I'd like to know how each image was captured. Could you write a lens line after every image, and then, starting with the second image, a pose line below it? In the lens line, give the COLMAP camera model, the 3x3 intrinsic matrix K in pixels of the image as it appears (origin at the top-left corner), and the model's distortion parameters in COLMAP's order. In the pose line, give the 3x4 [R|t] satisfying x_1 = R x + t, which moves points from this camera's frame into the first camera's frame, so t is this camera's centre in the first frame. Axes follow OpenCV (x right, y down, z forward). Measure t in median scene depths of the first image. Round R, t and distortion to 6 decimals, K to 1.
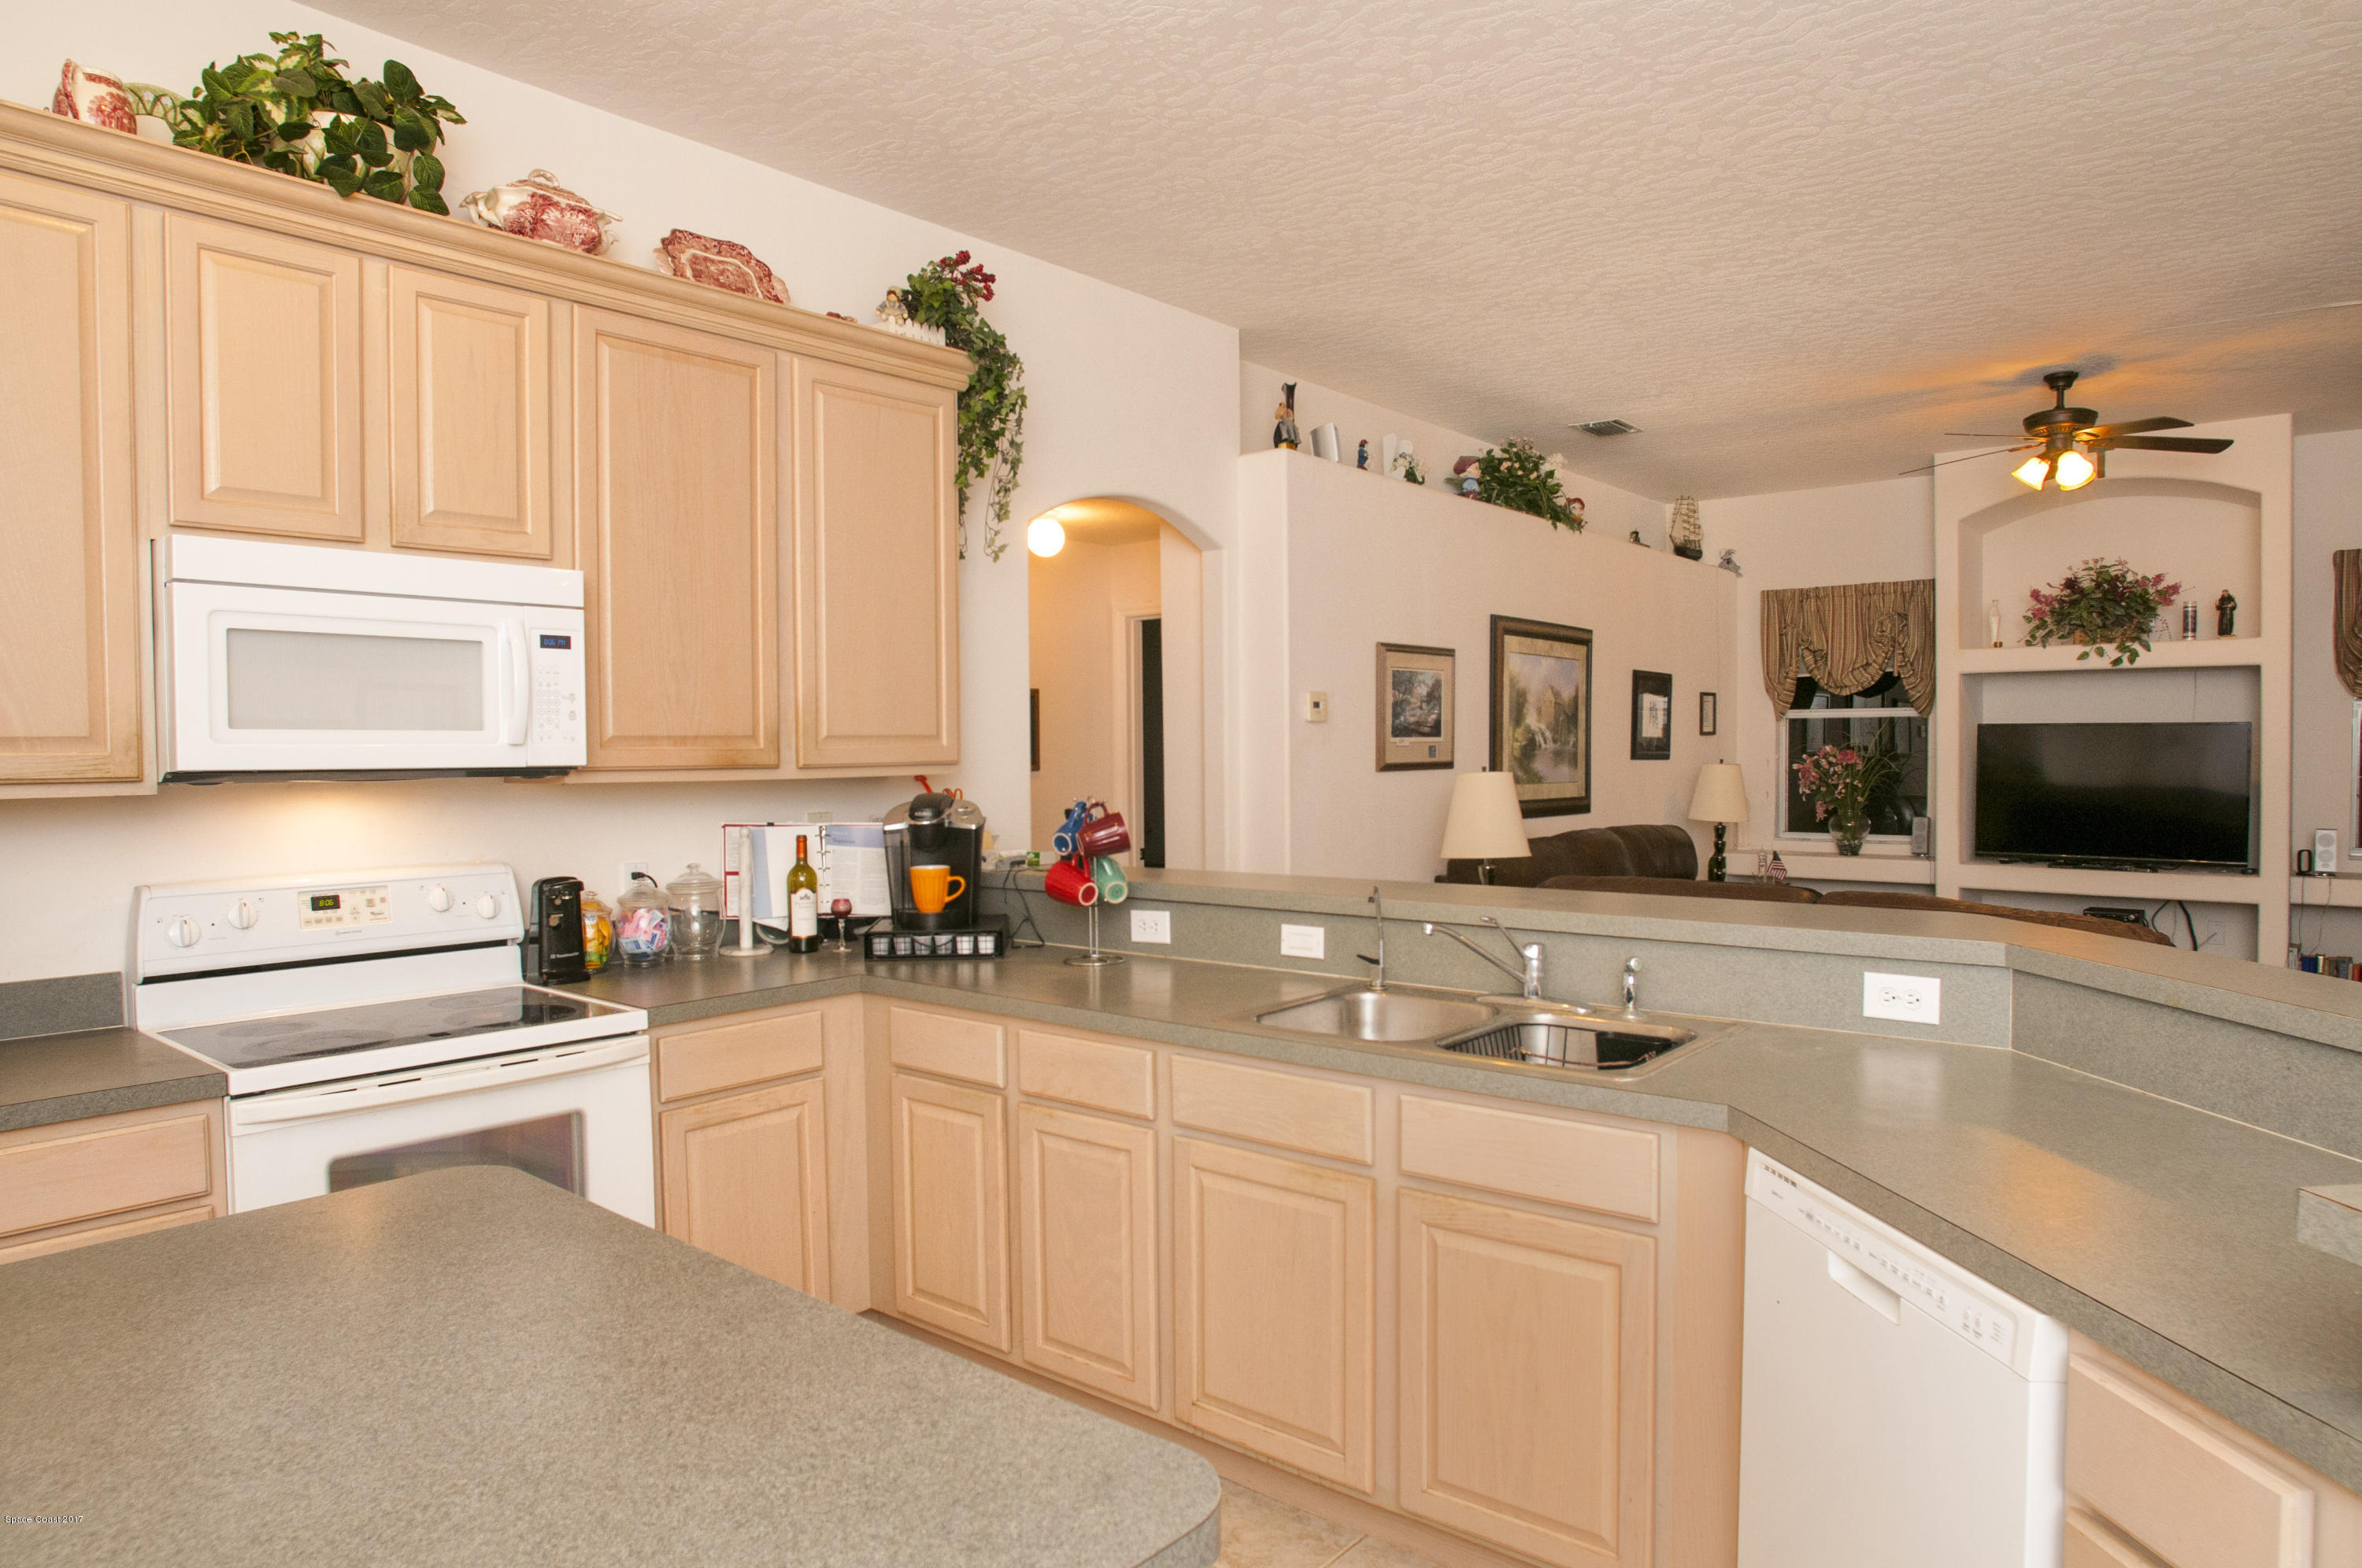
lens RADIAL K [[1436.2, 0, 1181.0], [0, 1436.2, 784.0], [0, 0, 1]] dist [-0.076597, 0.039378]
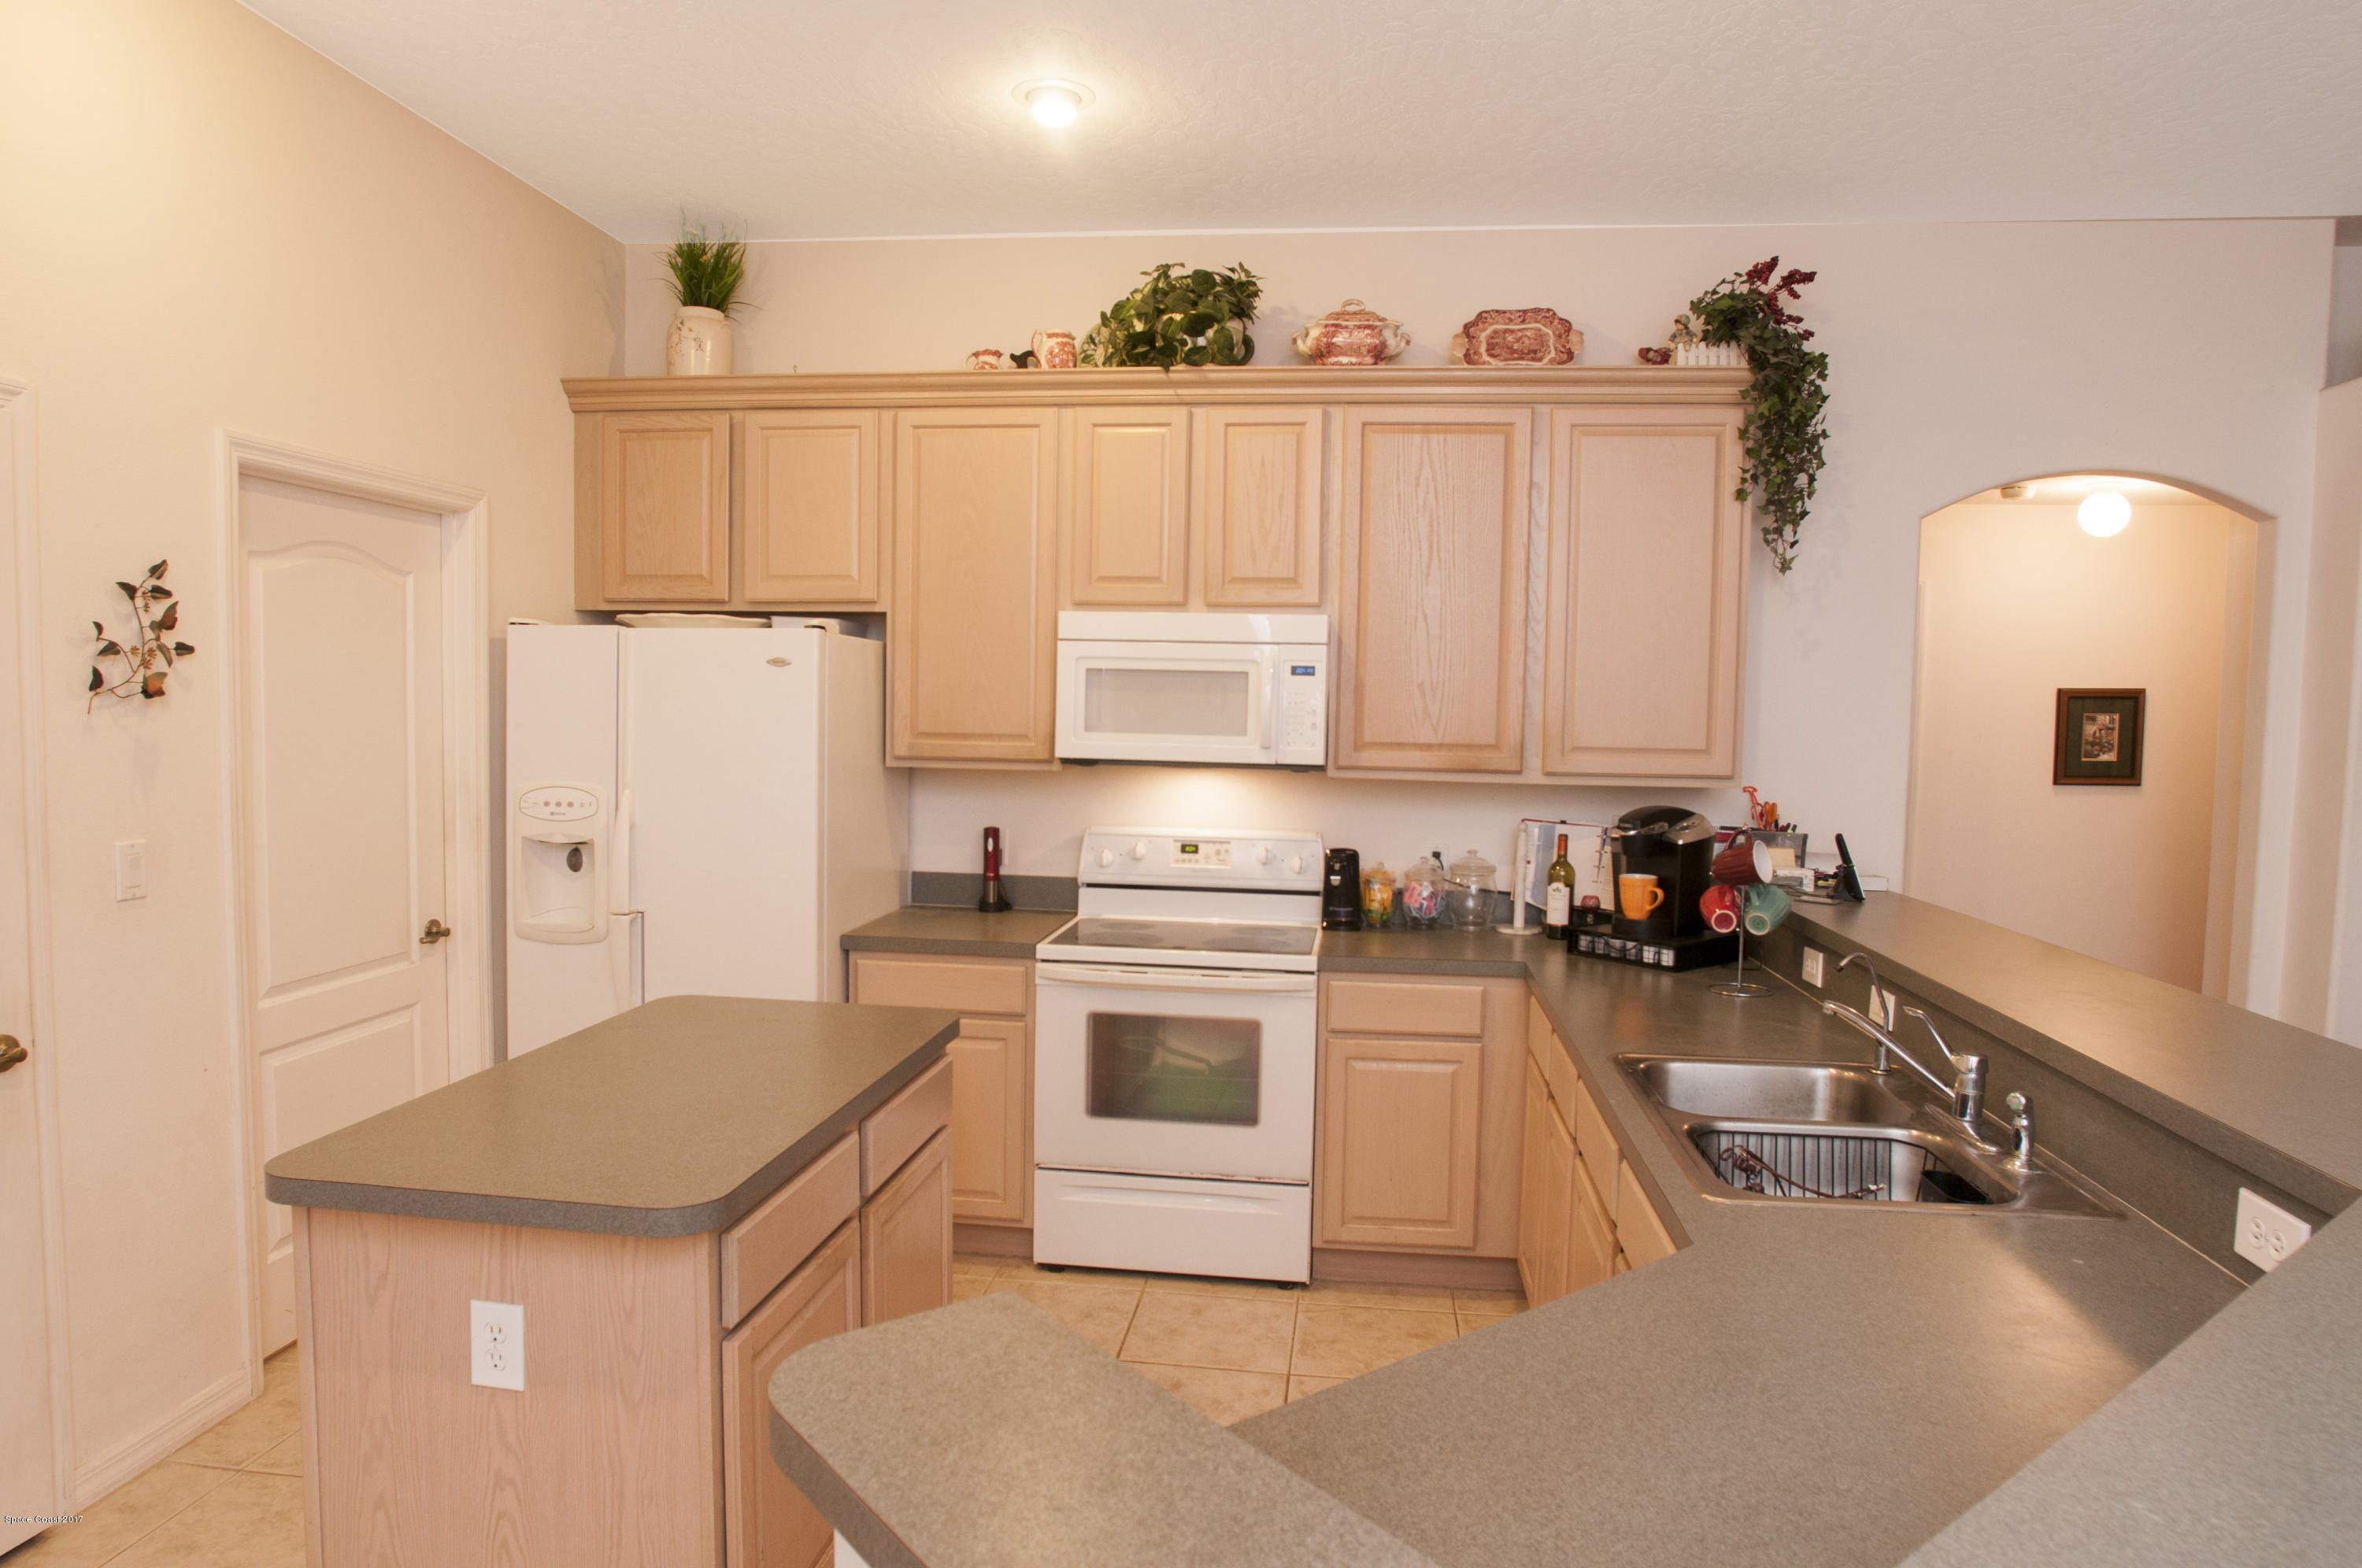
lens RADIAL K [[1436.2, 0, 1181.0], [0, 1436.2, 784.0], [0, 0, 1]] dist [-0.076597, 0.039378]
pose [[0.536061, 0.067356, -0.841488, 0.508598], [-0.045552, 0.997668, 0.050838, -0.046355], [0.842949, 0.011079, 0.537879, 0.147373]]
